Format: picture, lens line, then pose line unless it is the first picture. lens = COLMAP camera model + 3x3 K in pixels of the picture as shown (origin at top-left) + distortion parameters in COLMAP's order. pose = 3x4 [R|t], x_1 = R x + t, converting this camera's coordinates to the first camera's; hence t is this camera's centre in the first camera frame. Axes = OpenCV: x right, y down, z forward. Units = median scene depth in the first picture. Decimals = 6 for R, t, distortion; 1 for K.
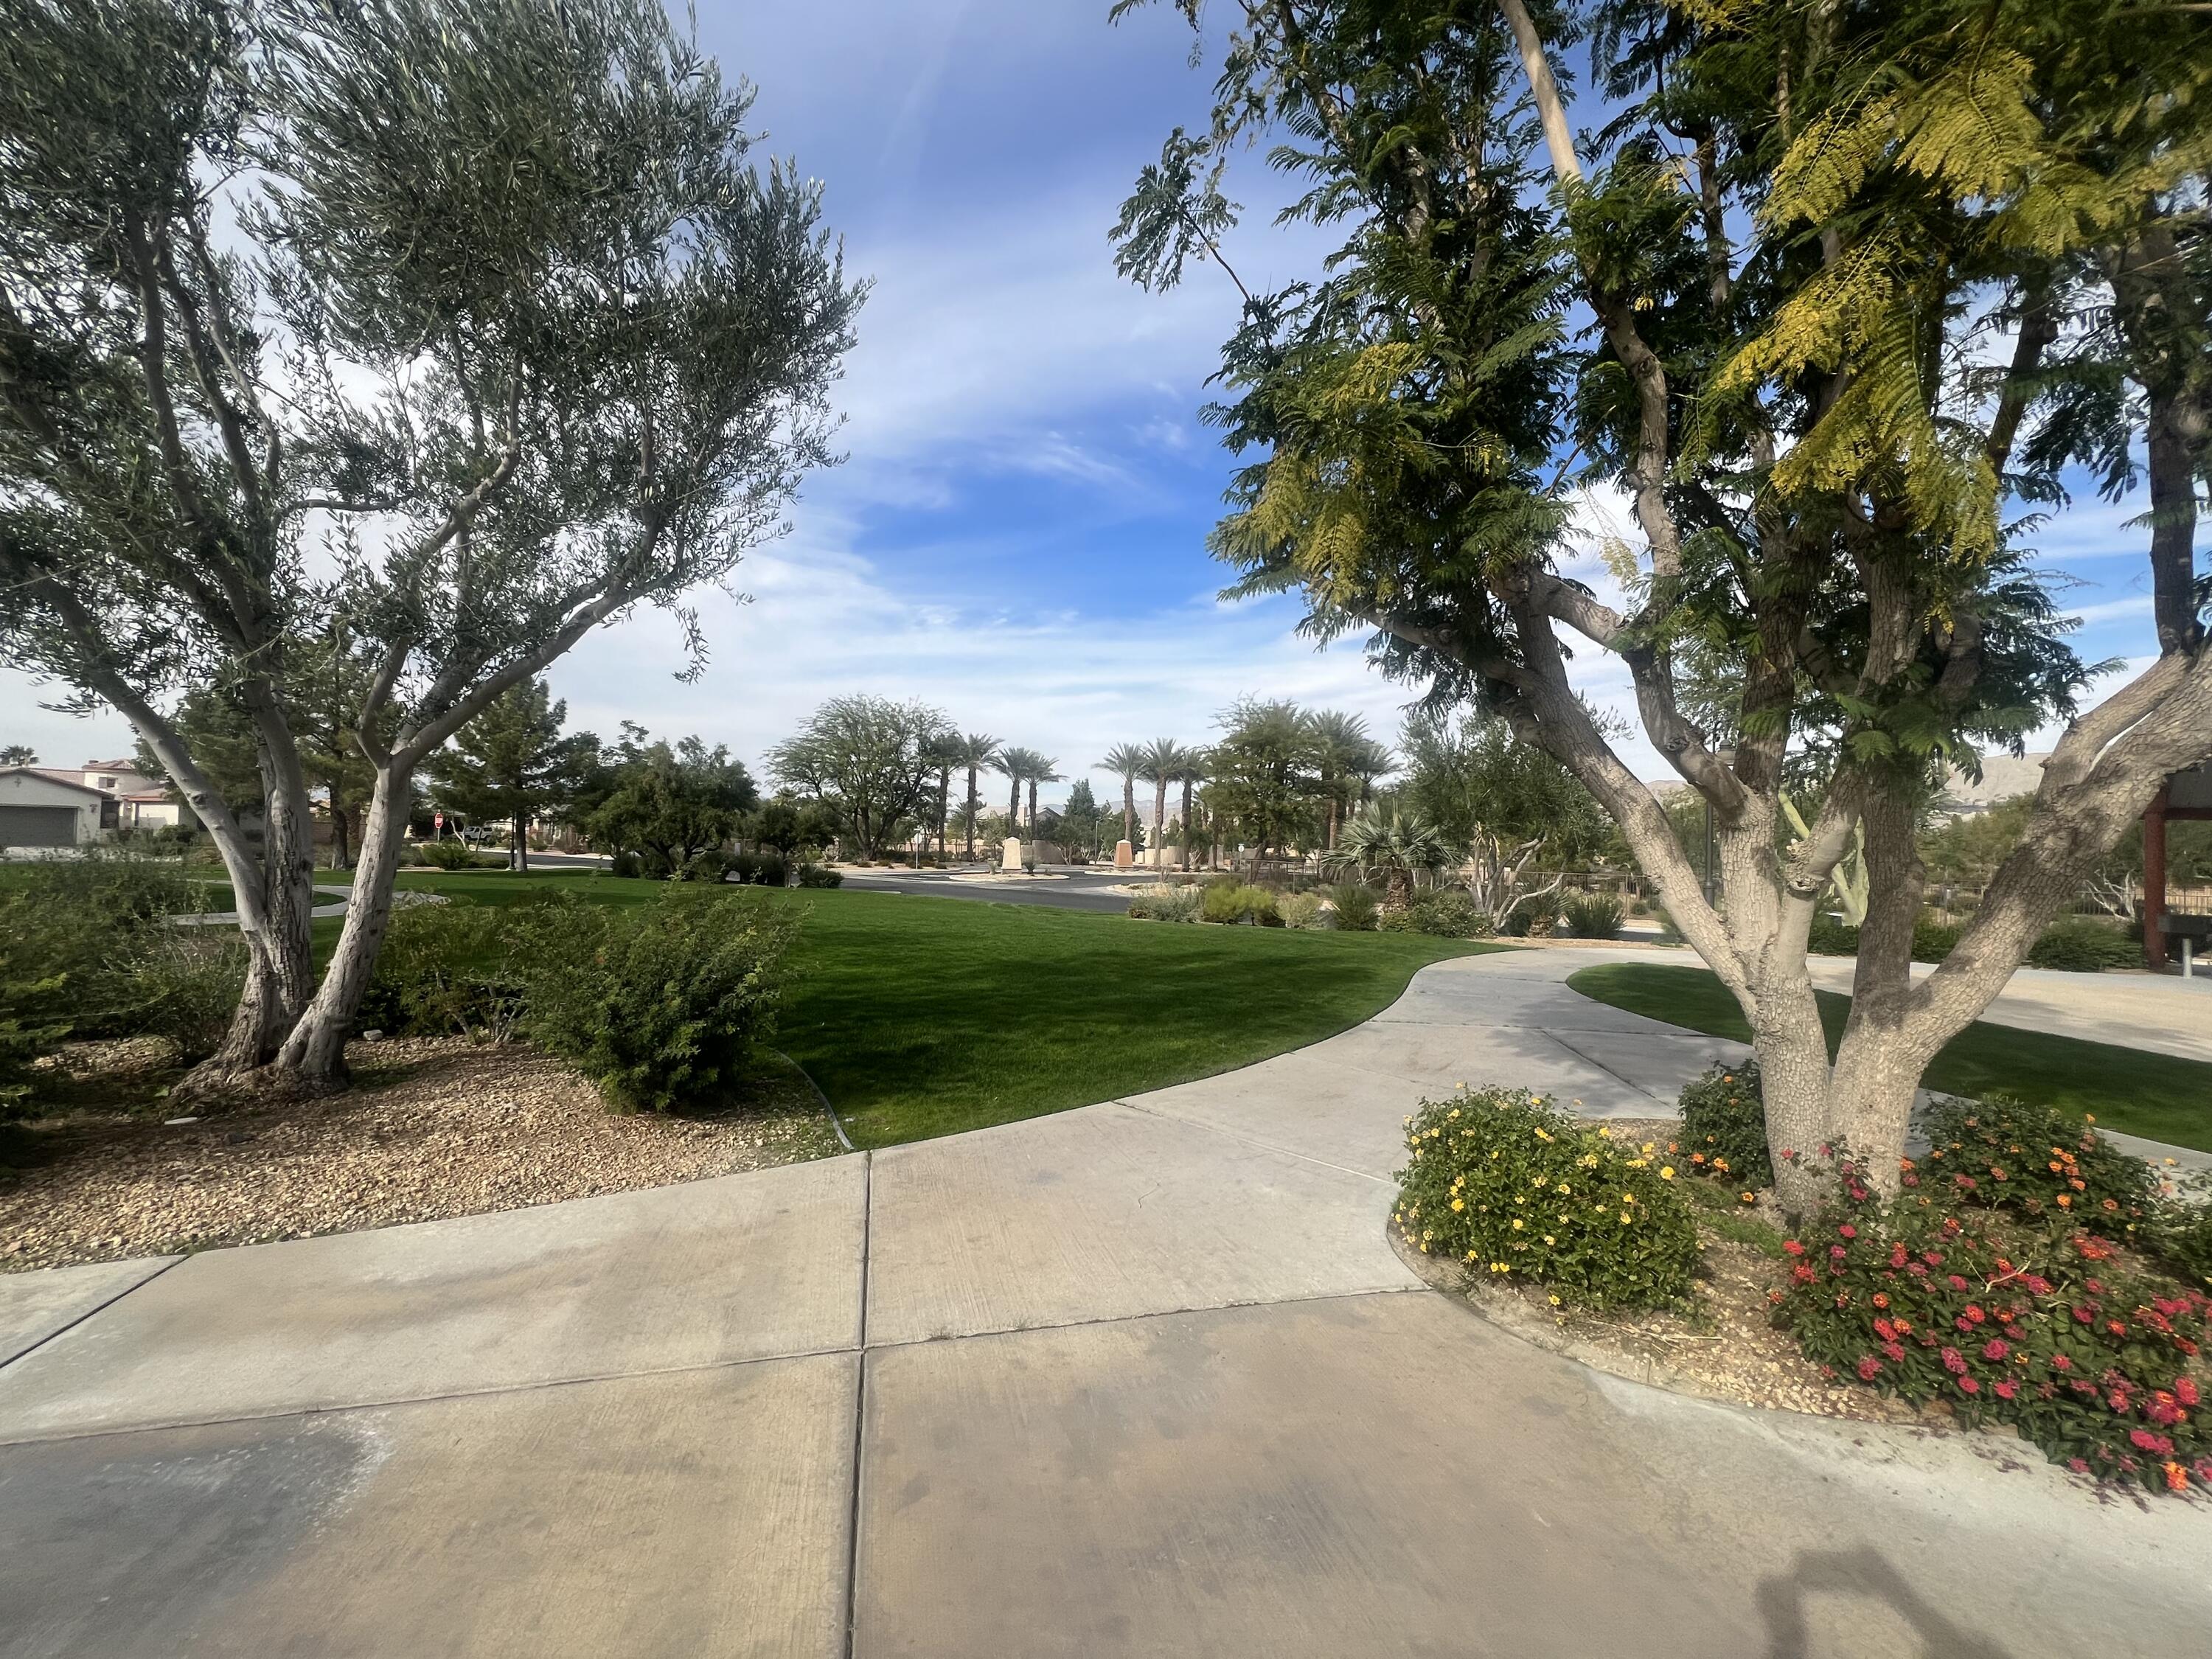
lens RADIAL K [[889.4, 0, 1102.0], [0, 889.4, 820.6], [0, 0, 1]] dist [0.001257, -0.000164]
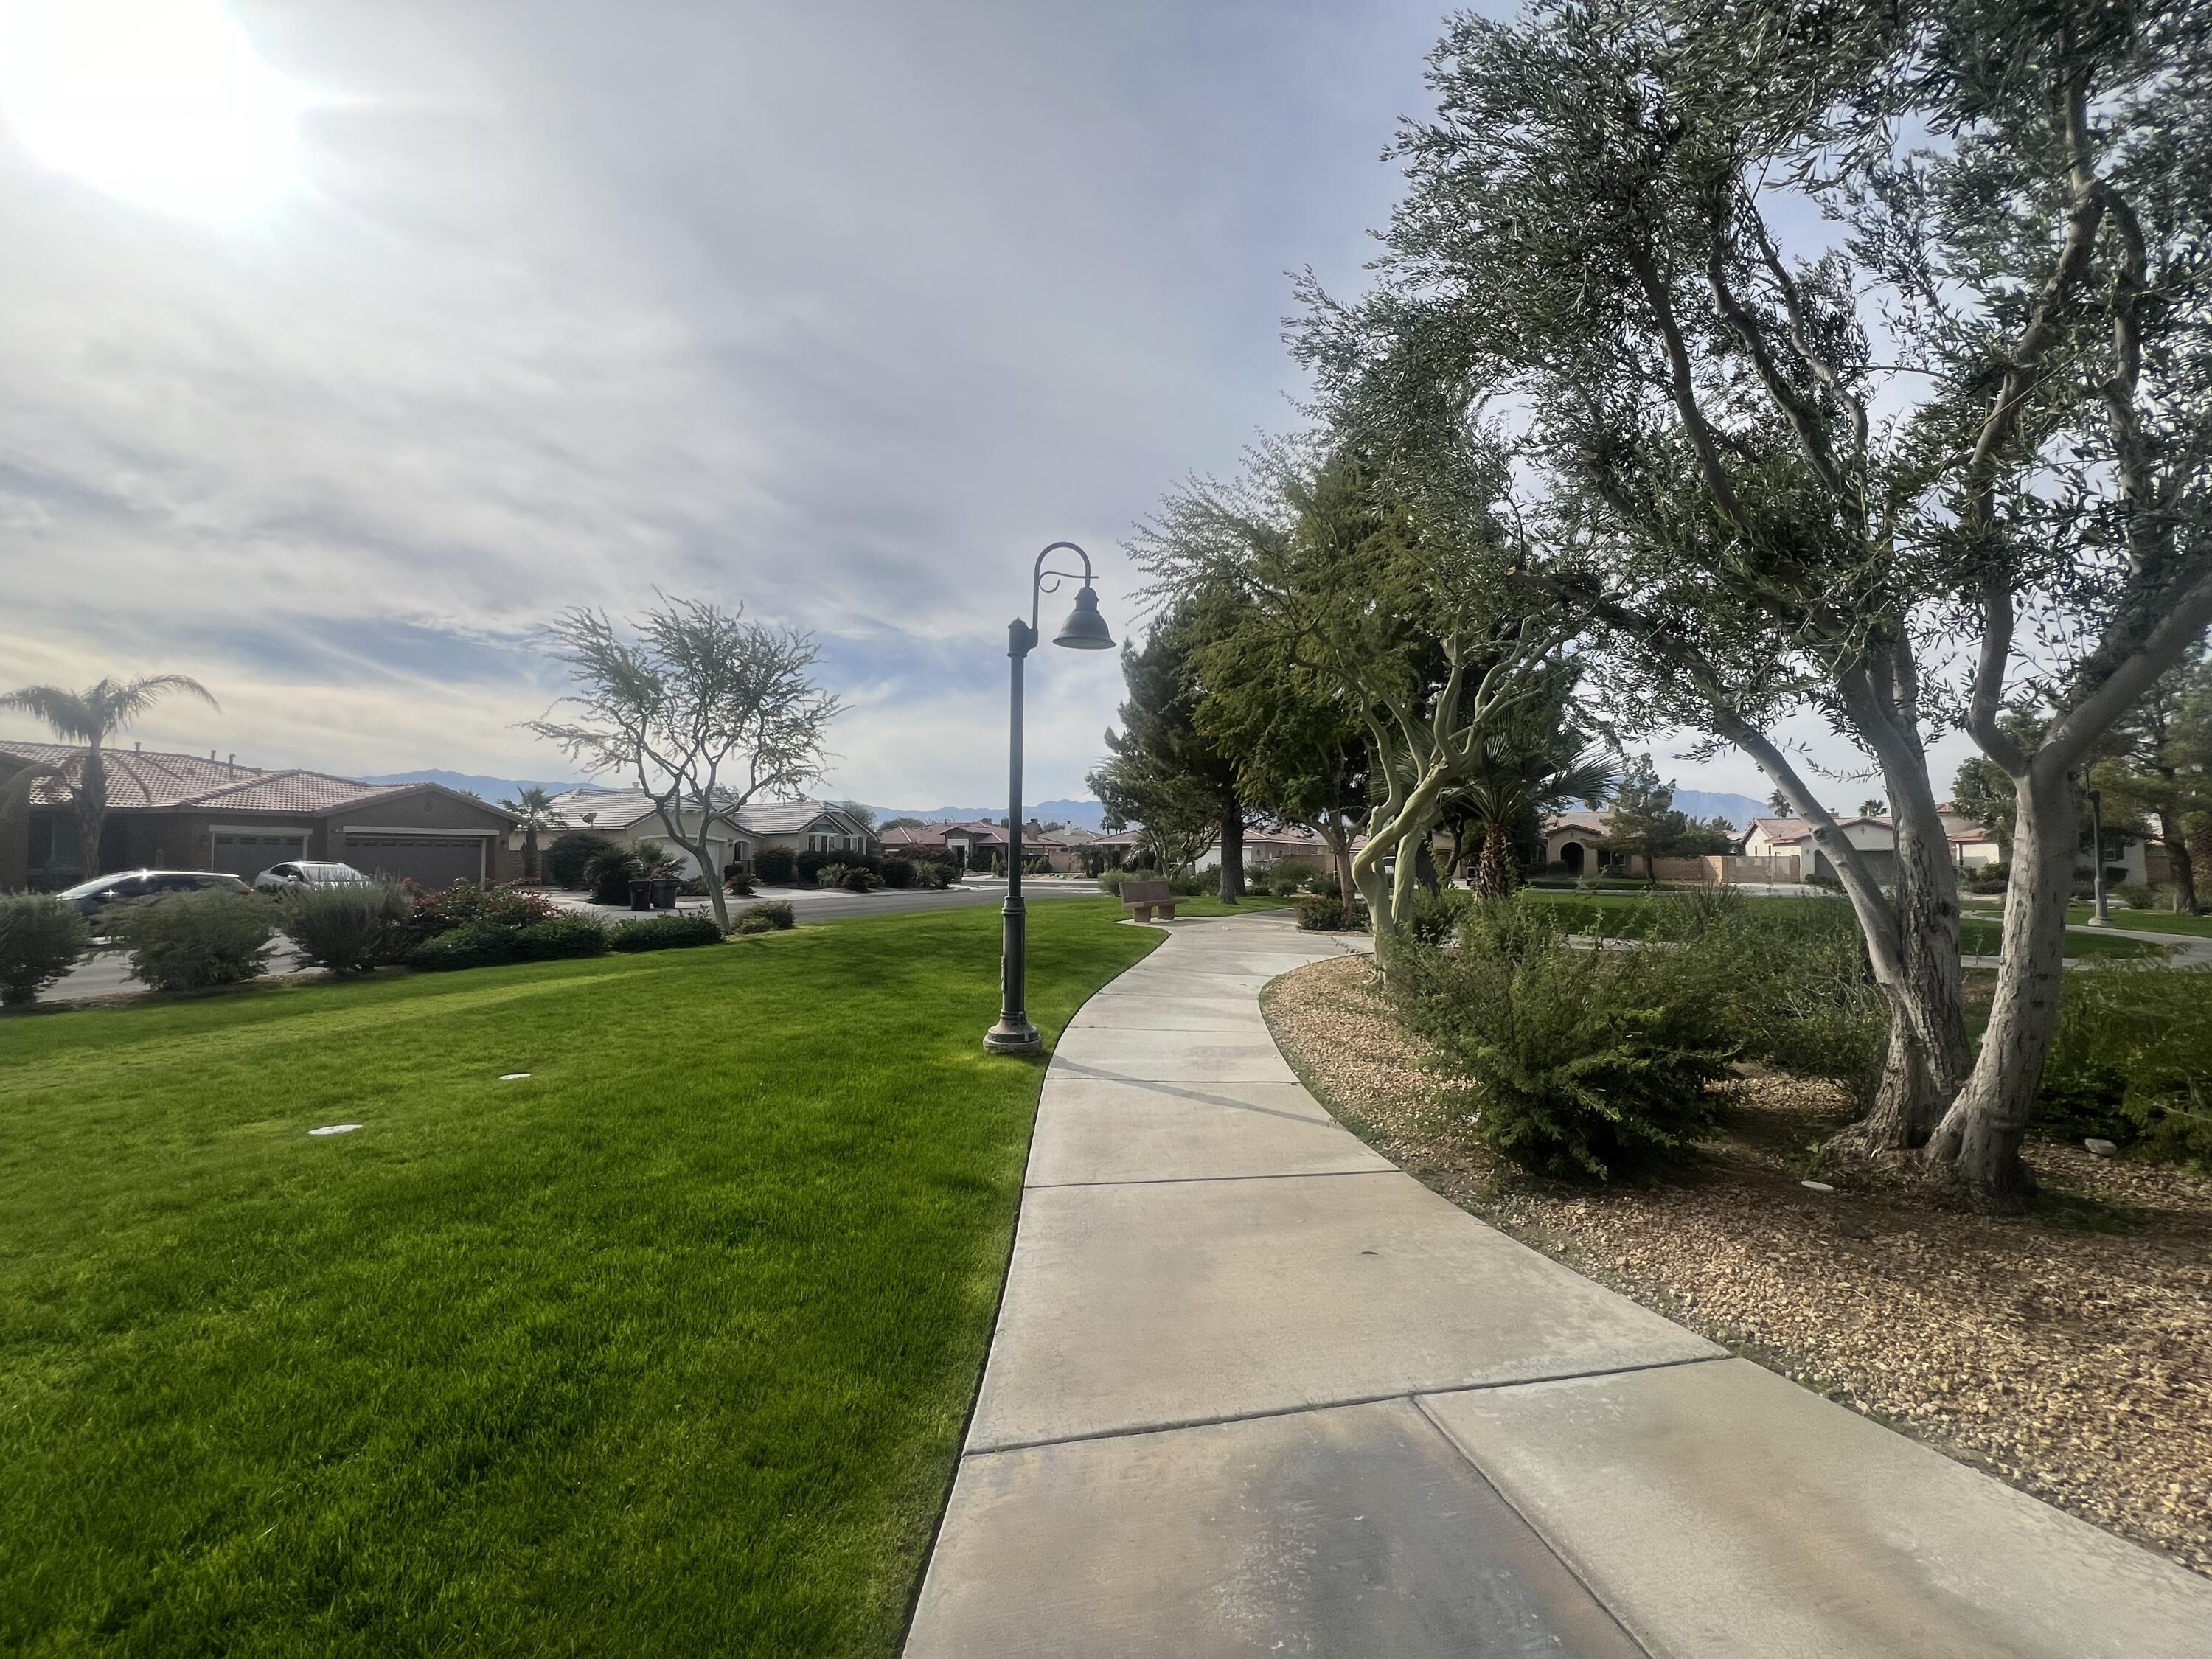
lens RADIAL K [[889.4, 0, 1102.0], [0, 889.4, 820.6], [0, 0, 1]] dist [0.001257, -0.000164]
pose [[-0.032978, -0.070138, -0.996992, -0.054044], [0.027014, 0.997108, -0.071040, 0.006333], [0.999091, -0.029276, -0.030988, 0.228512]]
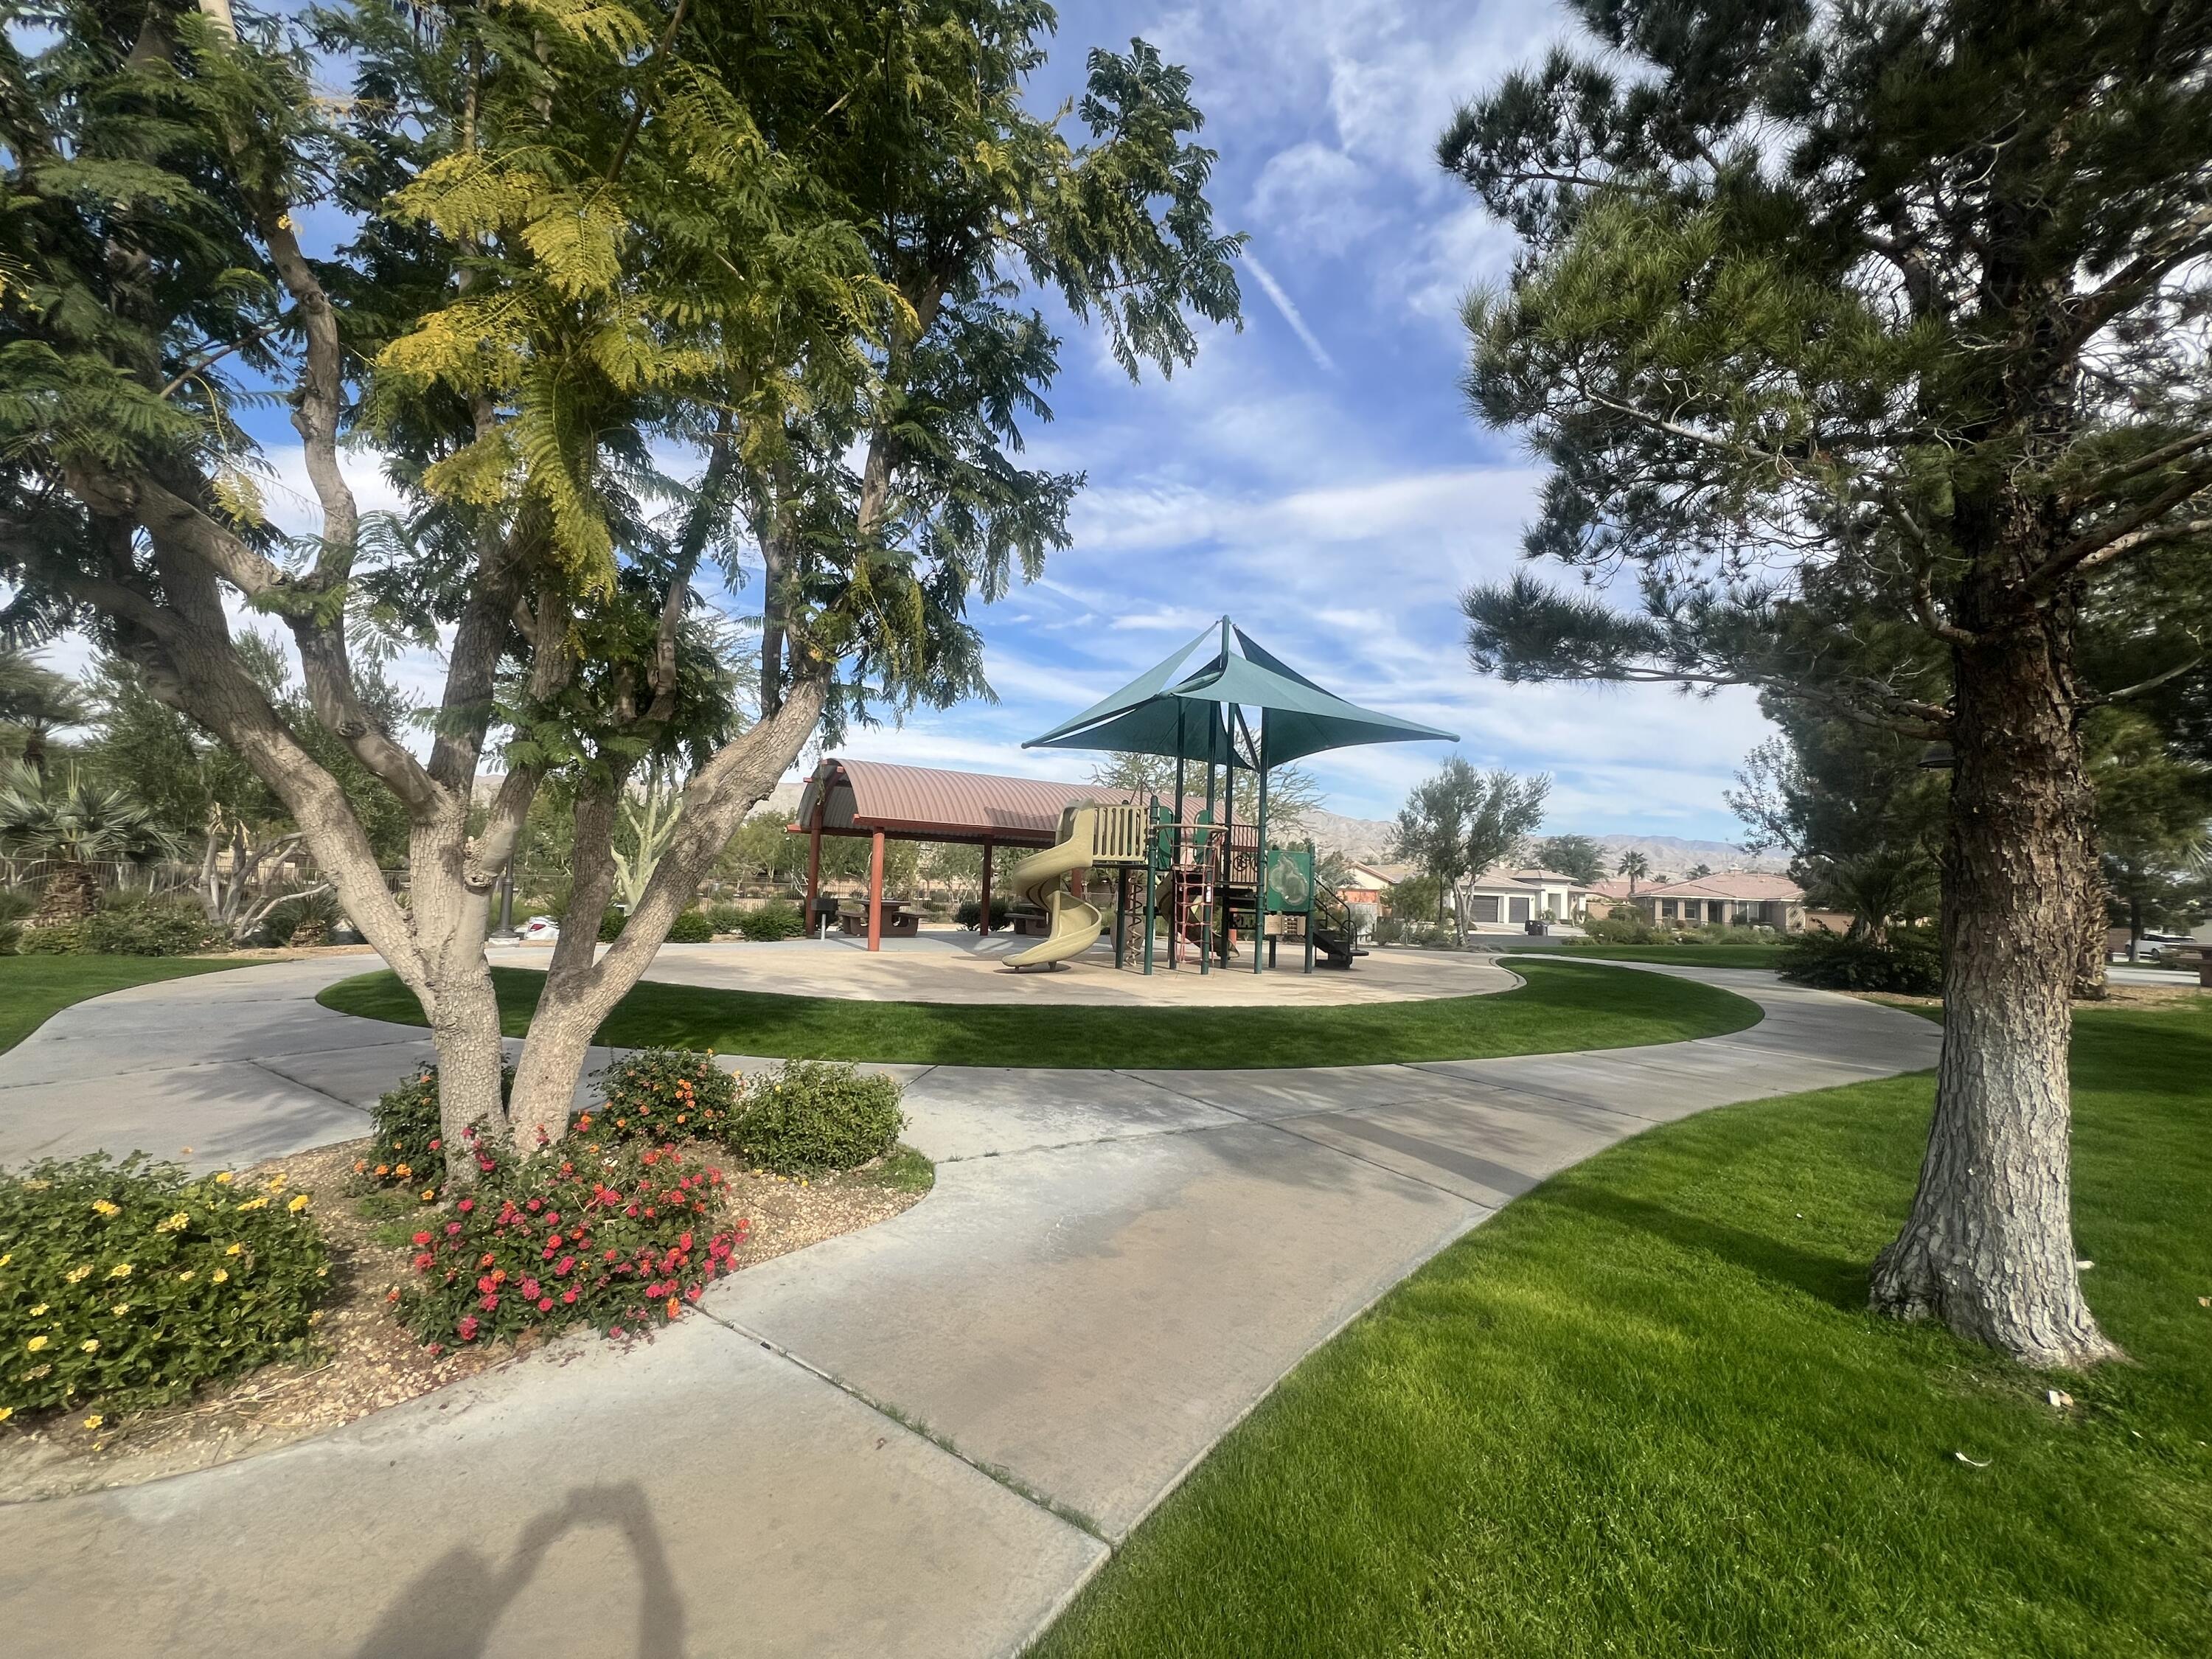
lens RADIAL K [[889.4, 0, 1102.0], [0, 889.4, 820.6], [0, 0, 1]] dist [0.001257, -0.000164]
pose [[0.394078, 0.053019, 0.917547, 0.113797], [-0.056391, 0.997849, -0.033440, -0.004750], [-0.917346, -0.038563, 0.396220, -0.086842]]
